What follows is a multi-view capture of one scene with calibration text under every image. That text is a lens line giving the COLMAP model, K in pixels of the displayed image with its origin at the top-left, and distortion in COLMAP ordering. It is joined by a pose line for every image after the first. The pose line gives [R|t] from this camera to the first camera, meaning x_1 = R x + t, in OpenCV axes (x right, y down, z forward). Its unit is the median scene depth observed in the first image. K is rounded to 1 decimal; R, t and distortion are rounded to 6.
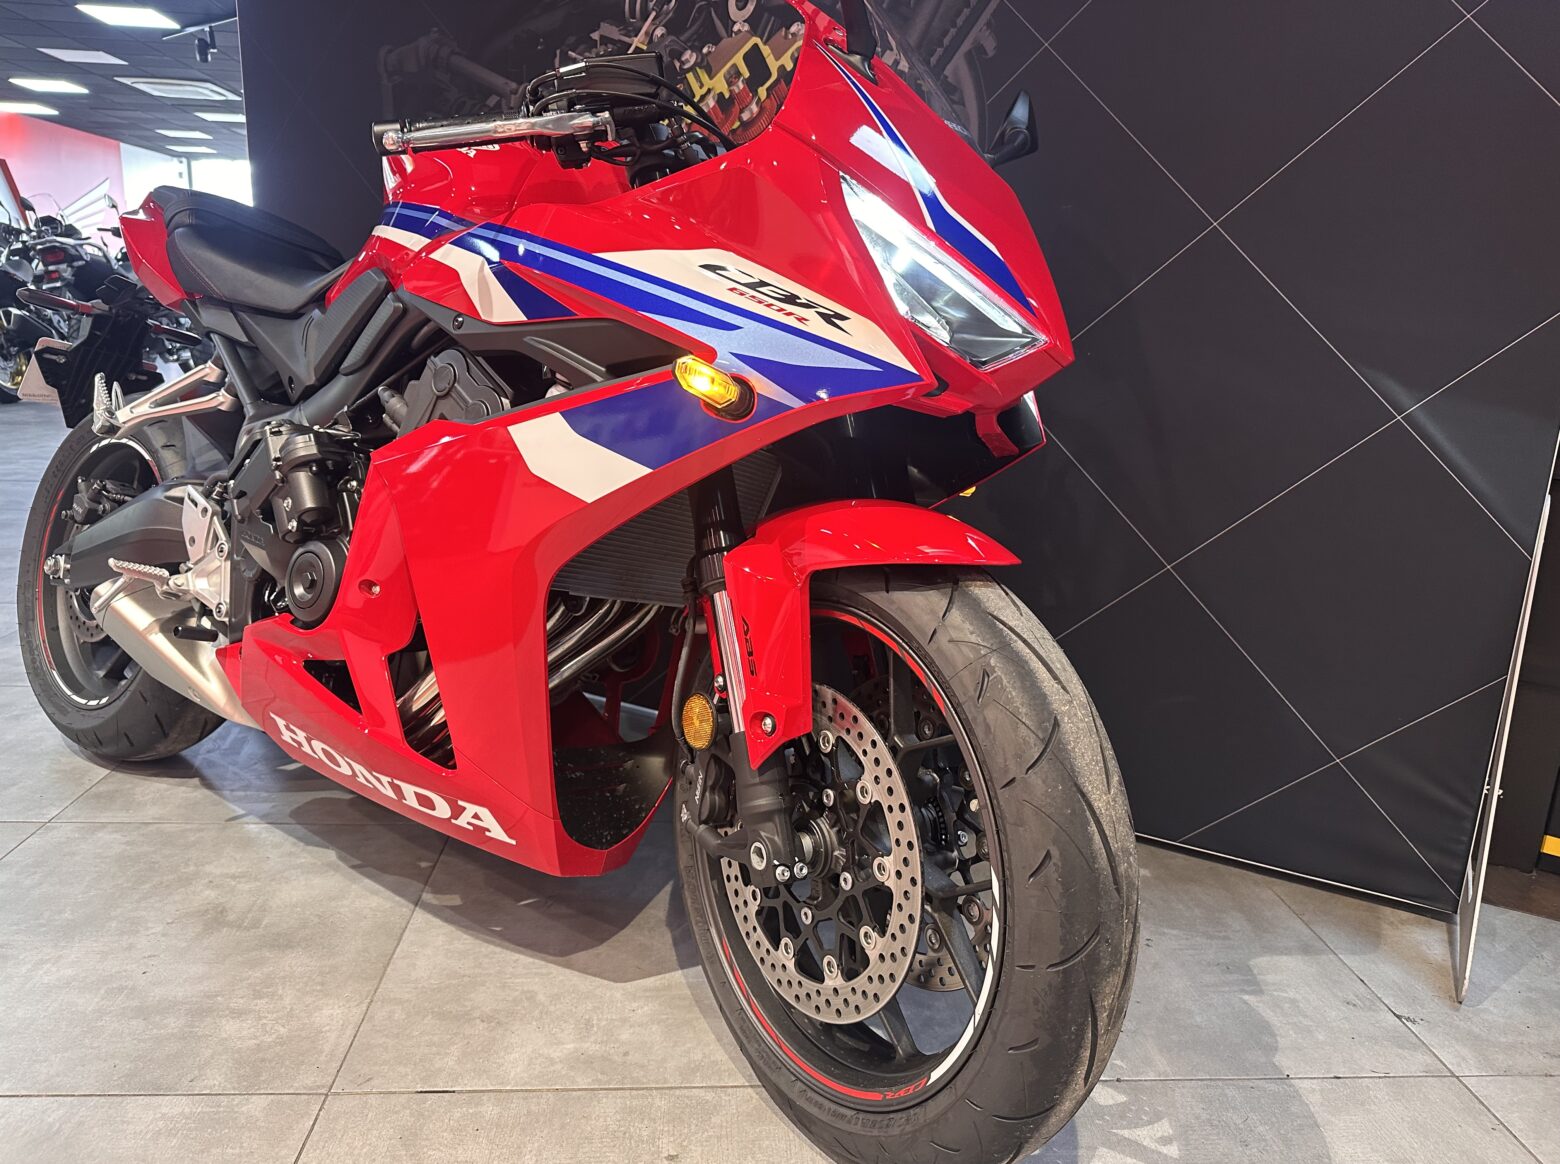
lens RADIAL K [[1084.1, 0, 772.2], [0, 1084.1, 589.4], [0, 0, 1]] dist [0.024179, -0.047352]
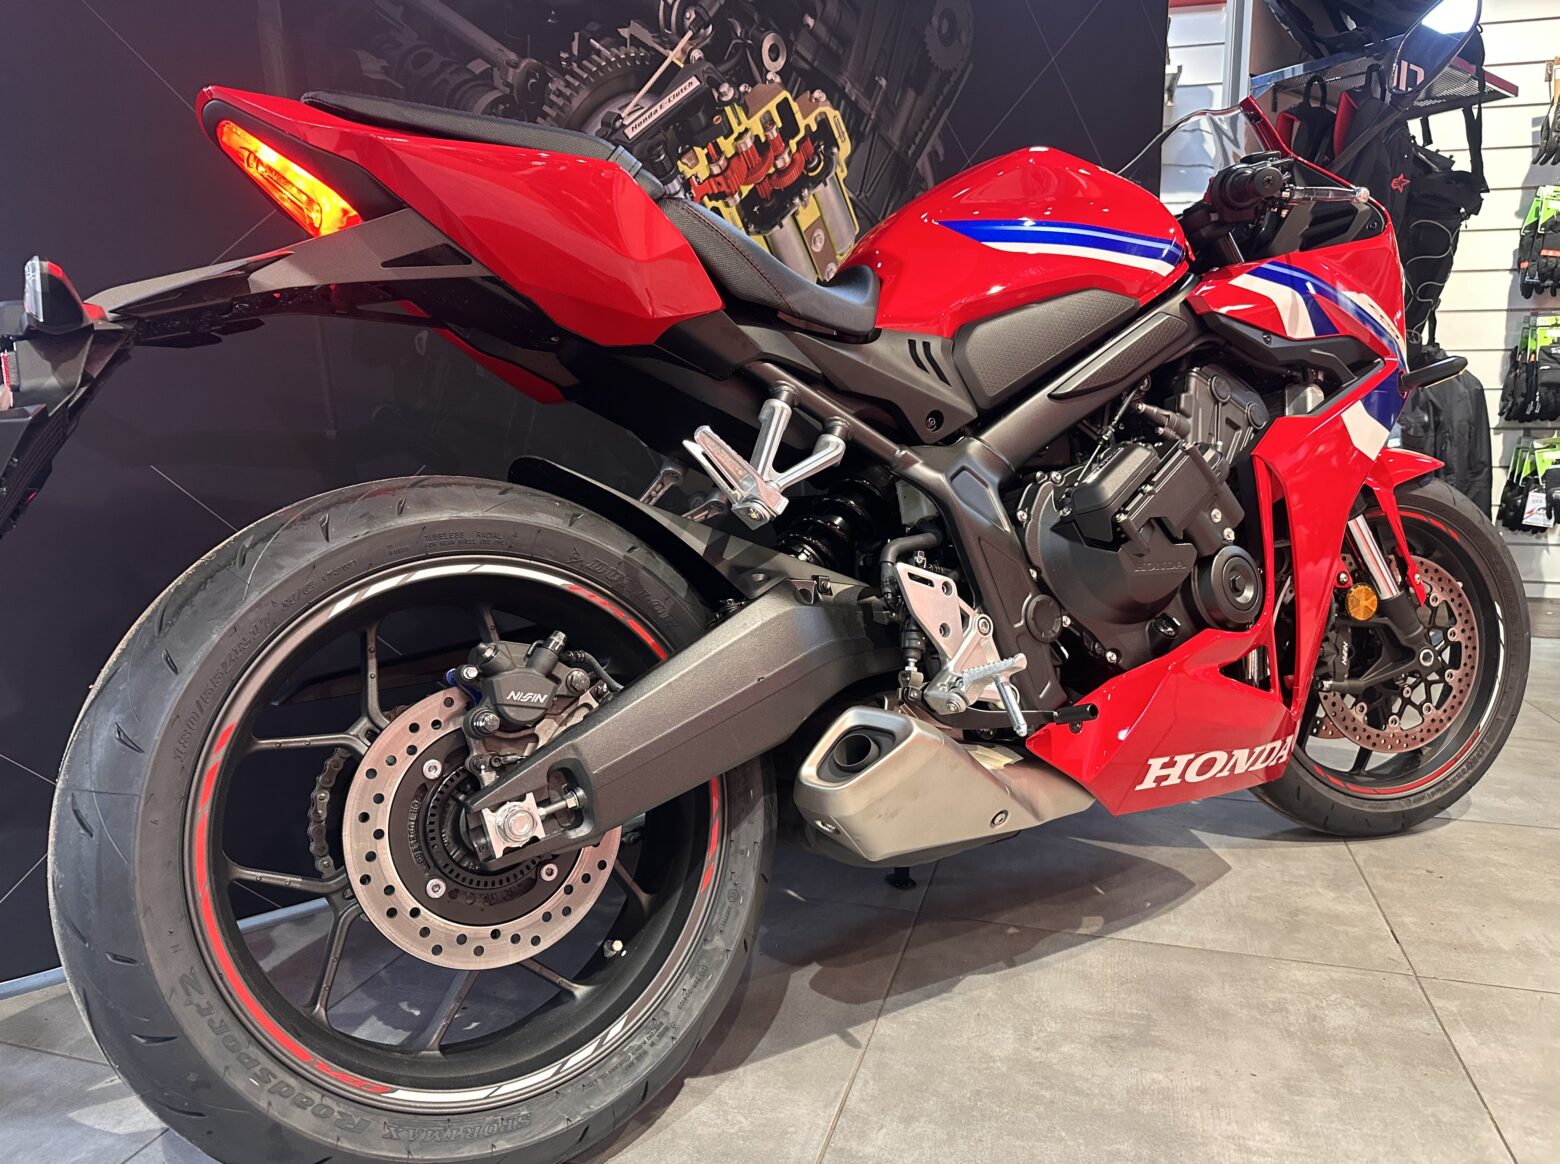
lens RADIAL K [[1084.1, 0, 777.7], [0, 1084.1, 591.1], [0, 0, 1]] dist [0.024179, -0.047352]
pose [[0.370959, -0.181072, 0.910825, -1.139687], [0.245962, 0.964936, 0.091655, -0.152004], [-0.895485, 0.190028, 0.402488, 0.728133]]
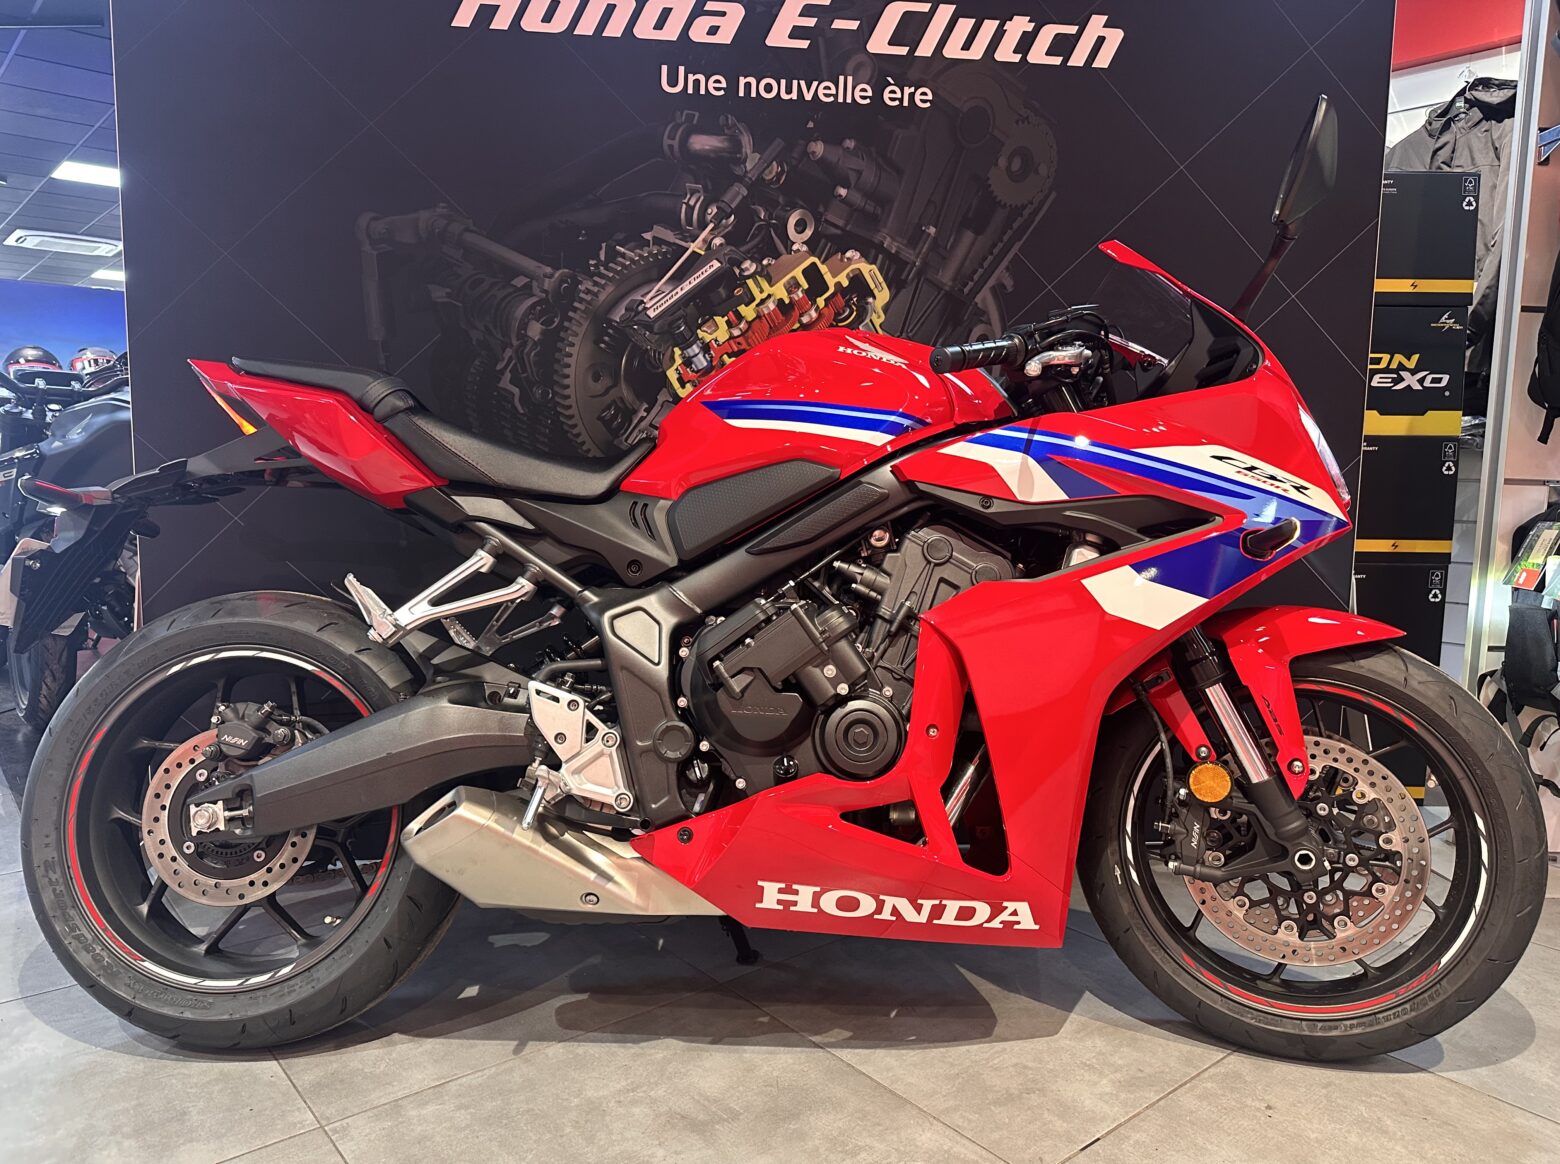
lens RADIAL K [[1084.1, 0, 785.0], [0, 1084.1, 608.2], [0, 0, 1]] dist [0.024179, -0.047352]
pose [[0.816866, -0.095469, 0.568872, -0.818708], [0.157878, 0.985554, -0.061306, -0.061014], [-0.554801, 0.139892, 0.820138, 0.094173]]
